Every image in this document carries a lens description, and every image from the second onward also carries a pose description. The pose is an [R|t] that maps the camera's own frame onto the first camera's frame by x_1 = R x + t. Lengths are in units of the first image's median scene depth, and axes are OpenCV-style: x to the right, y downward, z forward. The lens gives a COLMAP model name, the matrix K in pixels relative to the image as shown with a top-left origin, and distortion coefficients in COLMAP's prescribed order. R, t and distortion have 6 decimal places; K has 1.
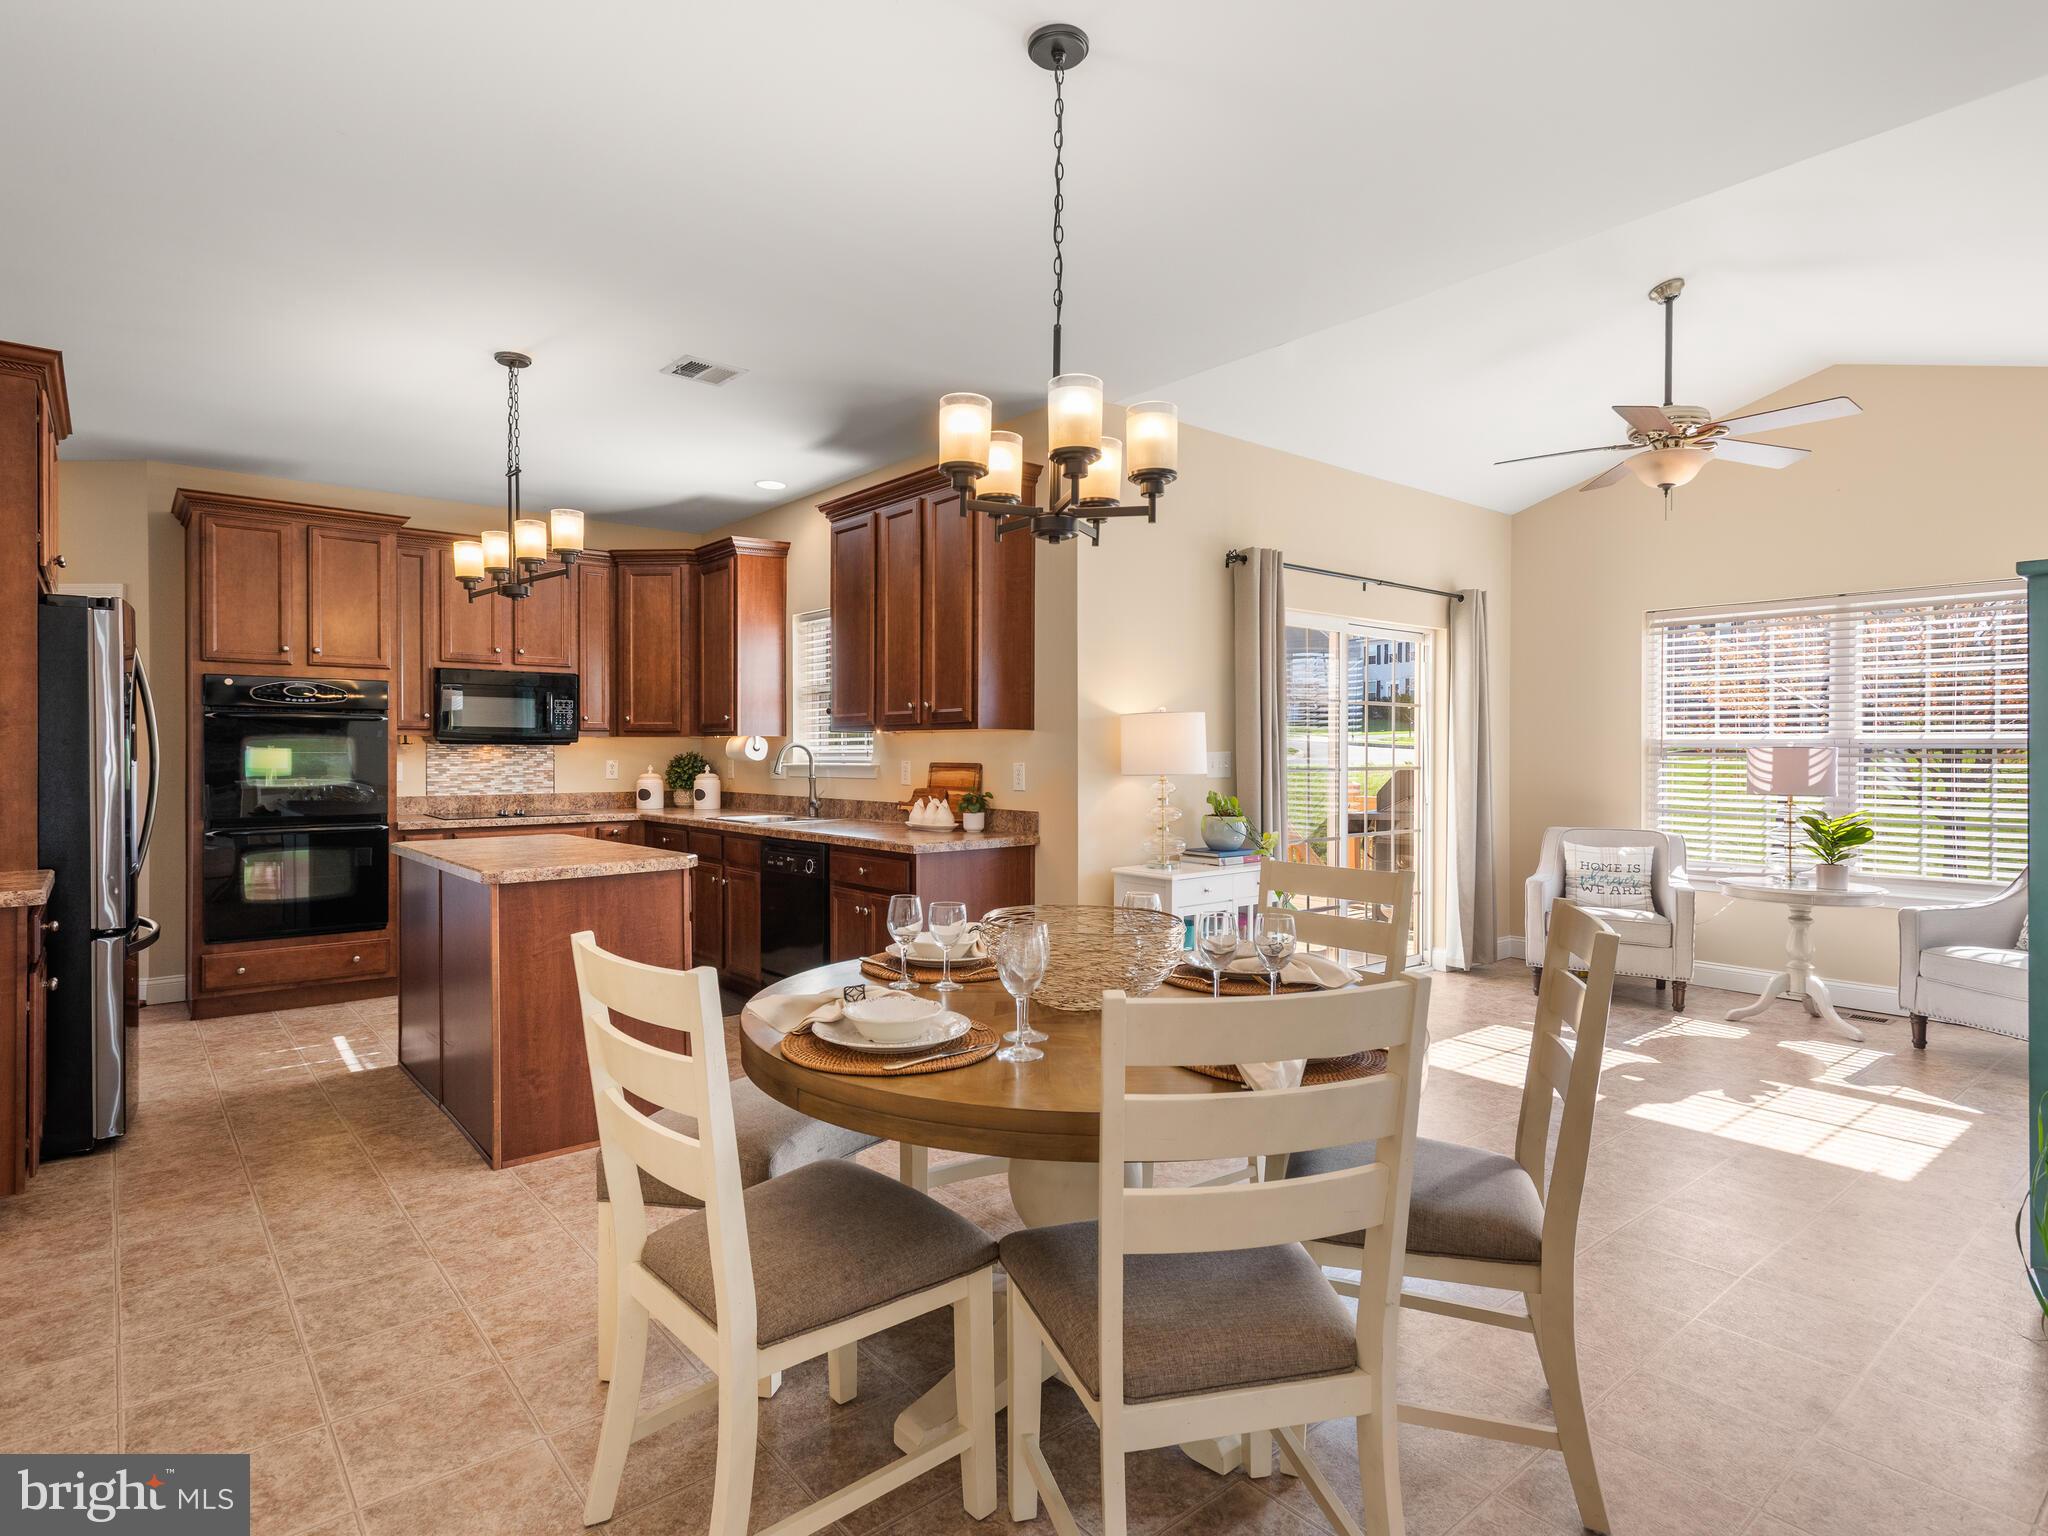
lens RADIAL K [[1092.3, 0, 1024.5], [0, 1092.3, 767.9], [0, 0, 1]] dist [0.024114, -0.008777]
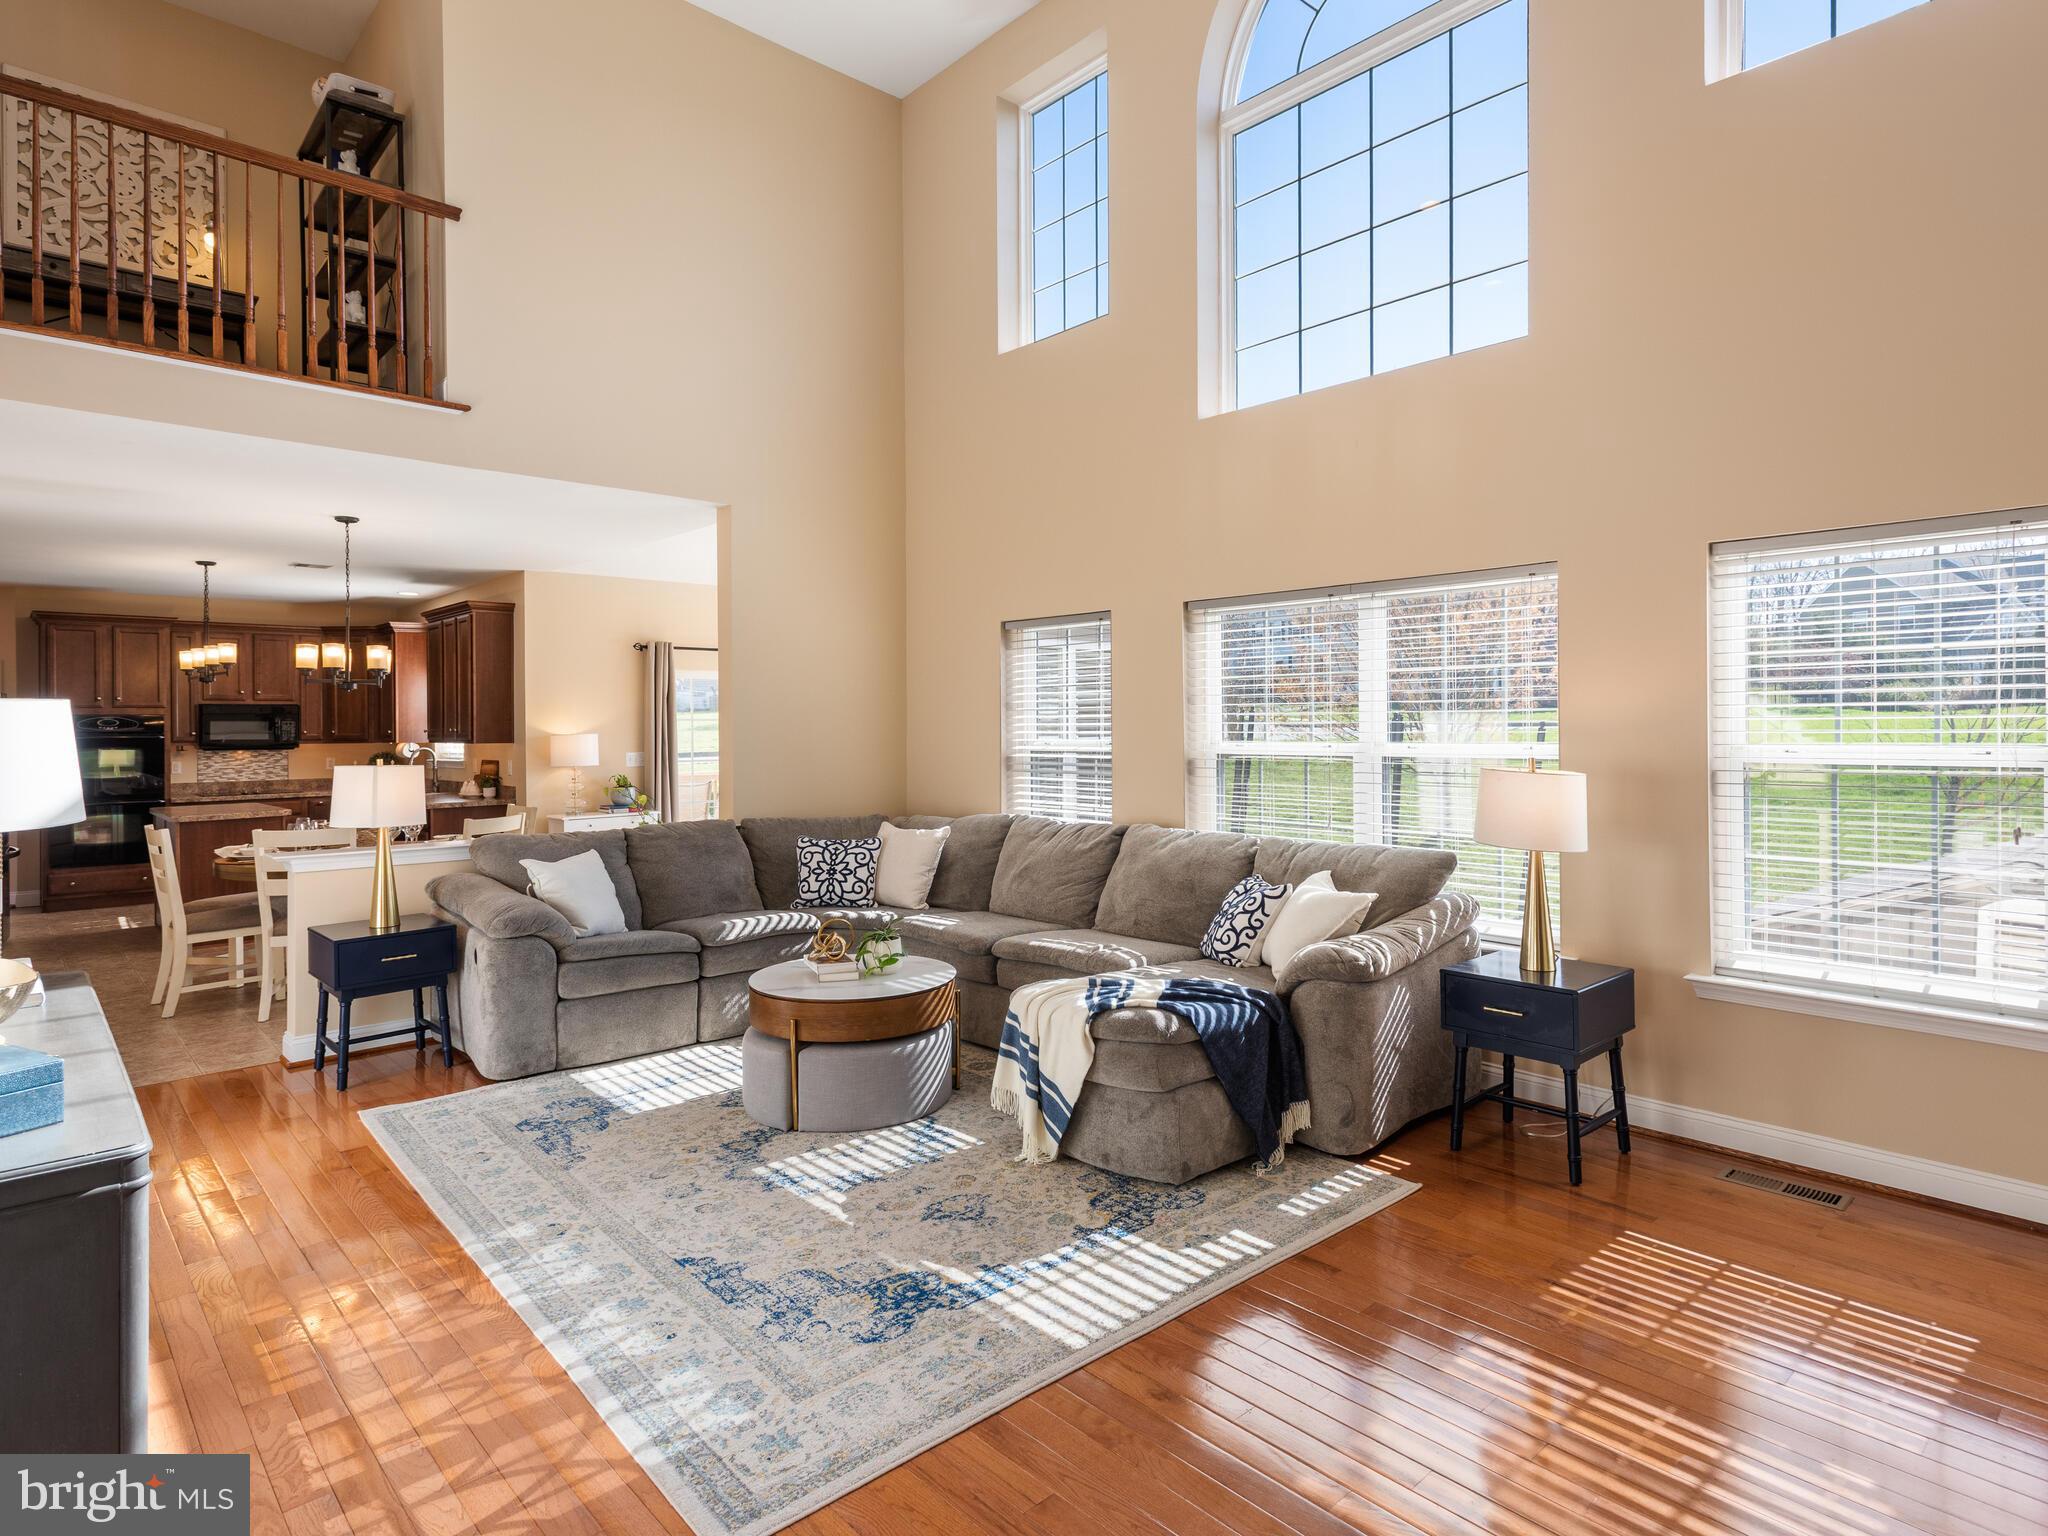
lens RADIAL K [[1092.3, 0, 1036.4], [0, 1092.3, 735.3], [0, 0, 1]] dist [0.024114, -0.008777]
pose [[0.997984, -0.012517, 0.062219, 0.658157], [0.012810, 0.999909, -0.004313, -0.023274], [-0.062159, 0.005102, 0.998053, -0.786390]]
